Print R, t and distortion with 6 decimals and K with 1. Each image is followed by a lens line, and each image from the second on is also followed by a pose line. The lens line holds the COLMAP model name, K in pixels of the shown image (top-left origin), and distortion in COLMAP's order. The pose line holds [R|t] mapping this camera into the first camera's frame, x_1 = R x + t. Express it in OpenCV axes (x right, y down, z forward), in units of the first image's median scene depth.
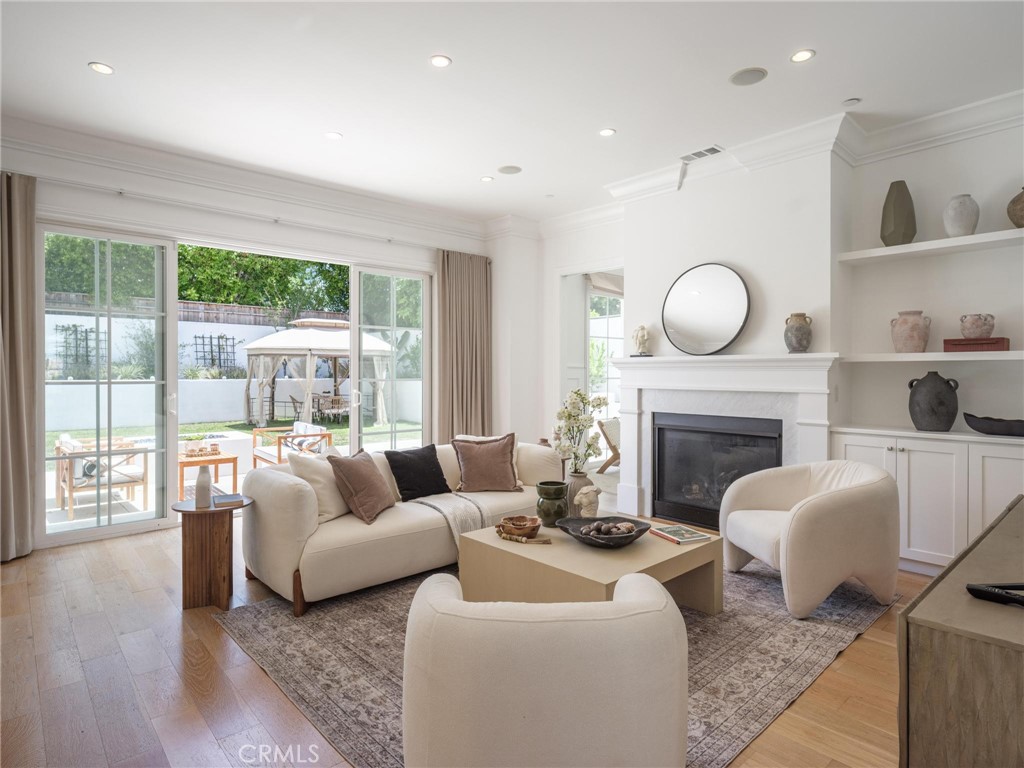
lens RADIAL K [[573.9, 0, 511.9], [0, 573.9, 375.1], [0, 0, 1]] dist [-0.002618, -0.001234]
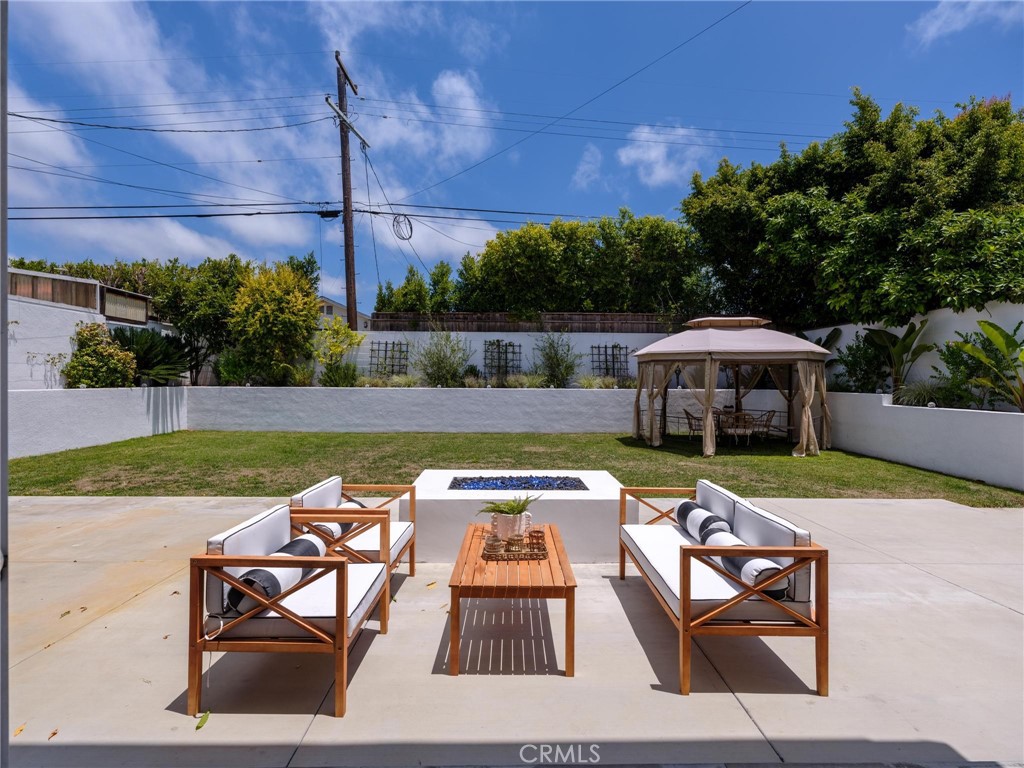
lens RADIAL K [[470.7, 0, 512.0], [0, 470.7, 384.0], [0, 0, 1]] dist [-0.000118, 0.000089]
pose [[0.756670, 0.006951, -0.653760, -0.375266], [-0.007685, 0.999969, 0.001737, -0.003270], [0.653752, 0.003710, 0.756700, 0.923363]]
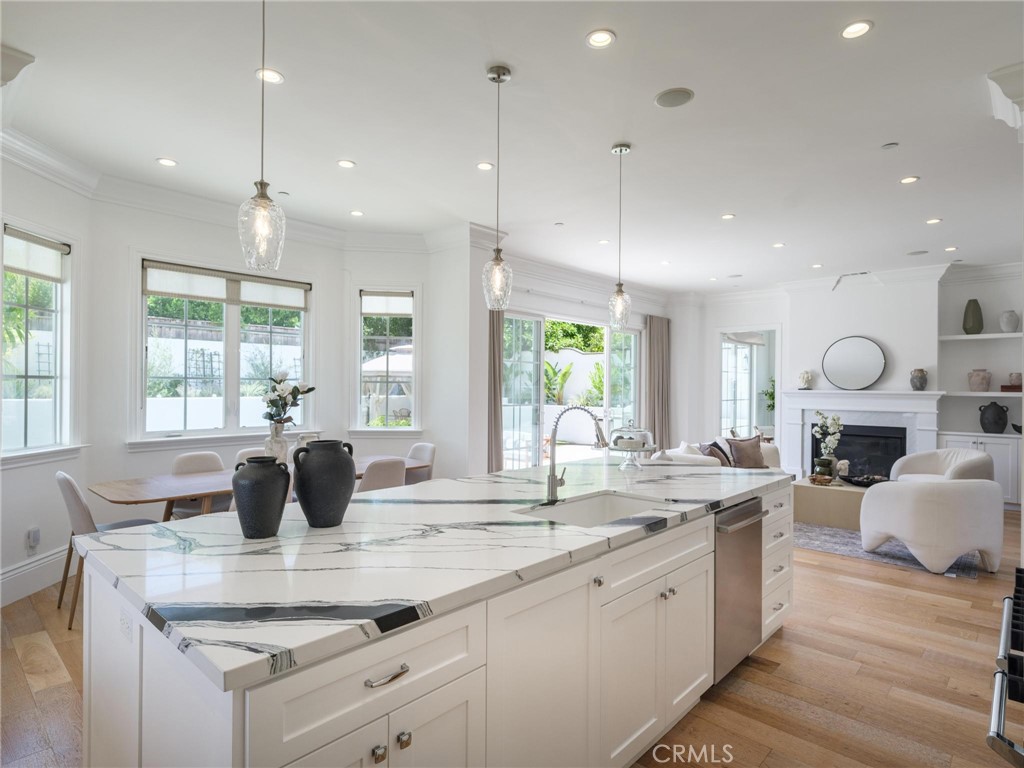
lens RADIAL K [[559.0, 0, 513.0], [0, 559.0, 387.5], [0, 0, 1]] dist [0.001762, -0.001114]
pose [[0.995372, 0.005433, 0.095939, -0.771240], [-0.005157, 0.999982, -0.003128, -0.029798], [-0.095954, 0.002619, 0.995382, -0.519811]]
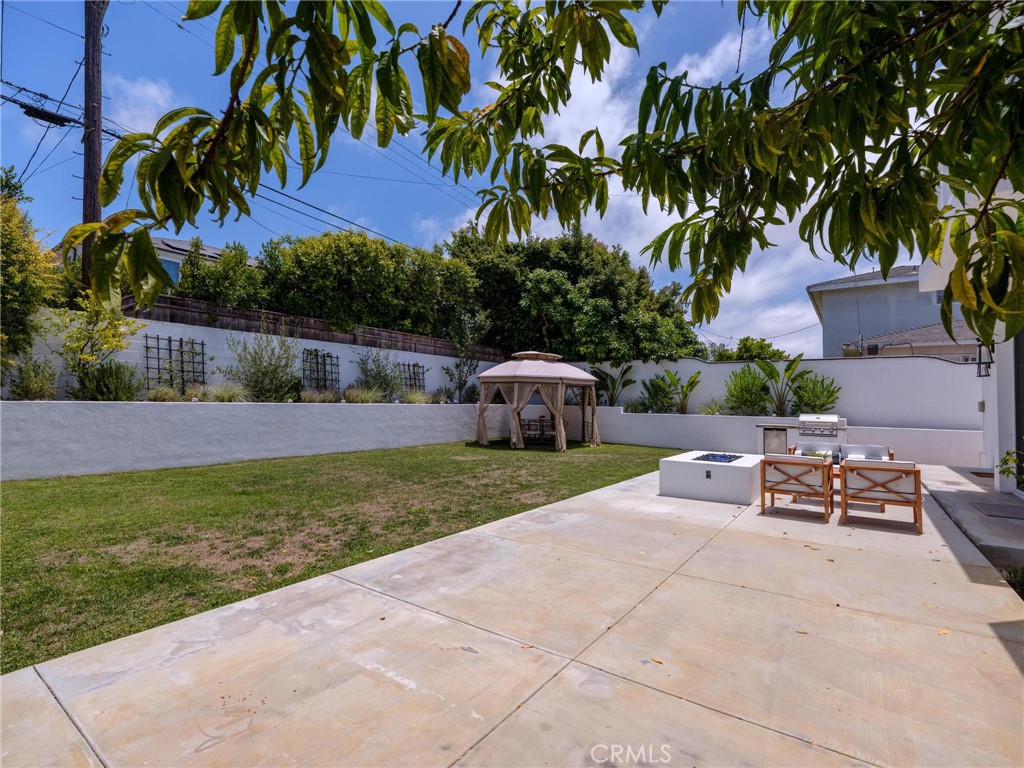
lens RADIAL K [[475.0, 0, 512.0], [0, 475.0, 384.0], [0, 0, 1]] dist [0.000254, 0.000328]
pose [[0.976957, 0.021262, 0.212374, -1.829554], [-0.012487, 0.999015, -0.042575, 0.019726], [-0.213070, 0.038942, 0.976261, 0.291667]]
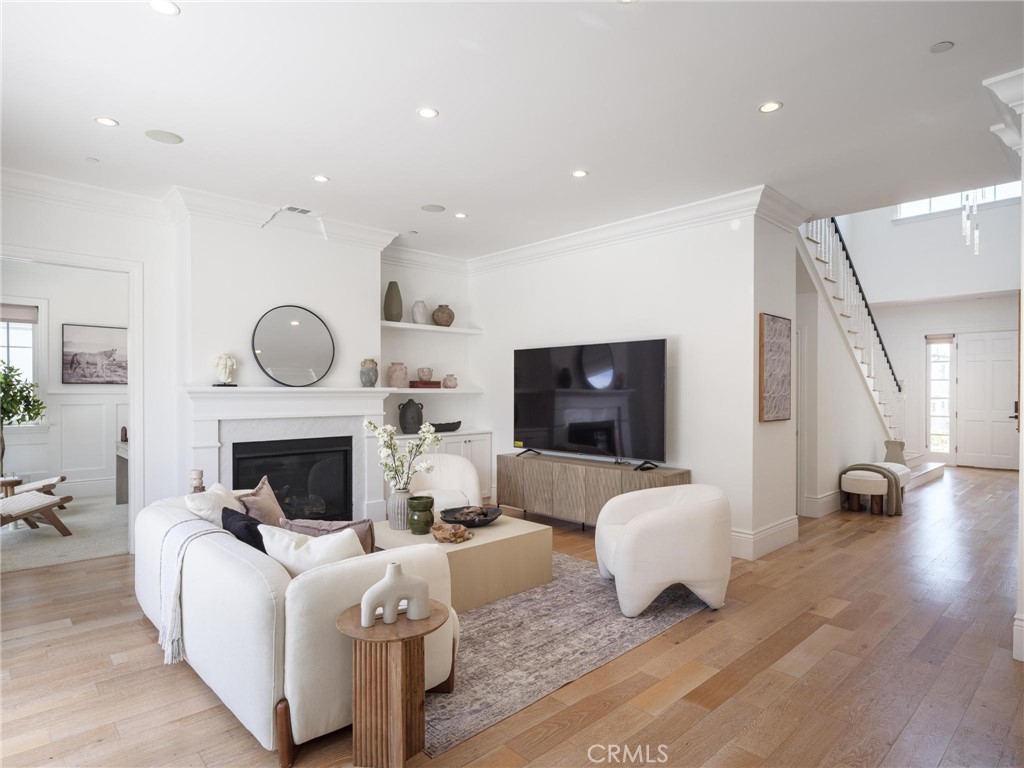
lens RADIAL K [[576.4, 0, 509.9], [0, 576.4, 393.8], [0, 0, 1]] dist [-0.002436, -0.000405]
pose [[-0.025220, -0.005953, 0.999664, -0.753562], [0.004352, 0.999972, 0.006064, -0.023808], [-0.999672, 0.004503, -0.025194, 0.558407]]
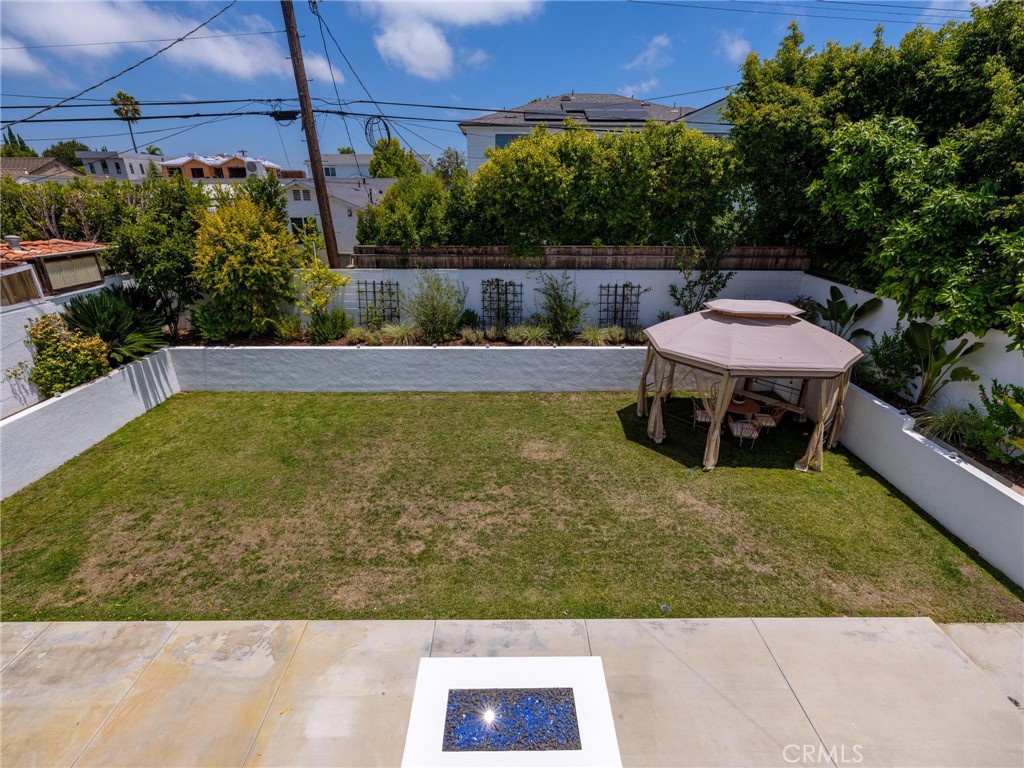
lens RADIAL K [[465.8, 0, 512.0], [0, 465.8, 384.0], [0, 0, 1]] dist [-0.000221, -0.000071]
pose [[0.751829, 0.250607, -0.609877, -0.549827], [-0.003969, 0.926658, 0.375884, -0.698055], [0.659347, -0.280180, 0.697683, 1.145673]]
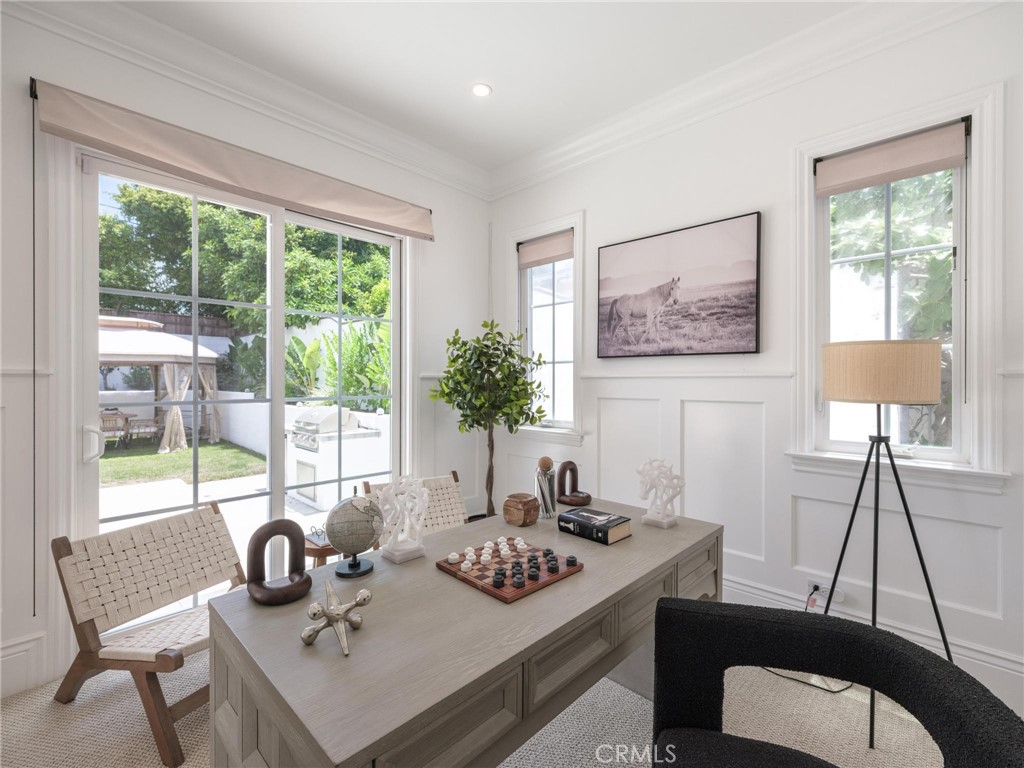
lens RADIAL K [[463.0, 0, 510.6], [0, 463.0, 379.7], [0, 0, 1]] dist [-0.001516, -0.000164]
pose [[0.996952, -0.000169, 0.078014, 0.537822], [0.000891, 0.999957, -0.009215, -0.011532], [-0.078010, 0.009256, 0.996910, 1.025122]]
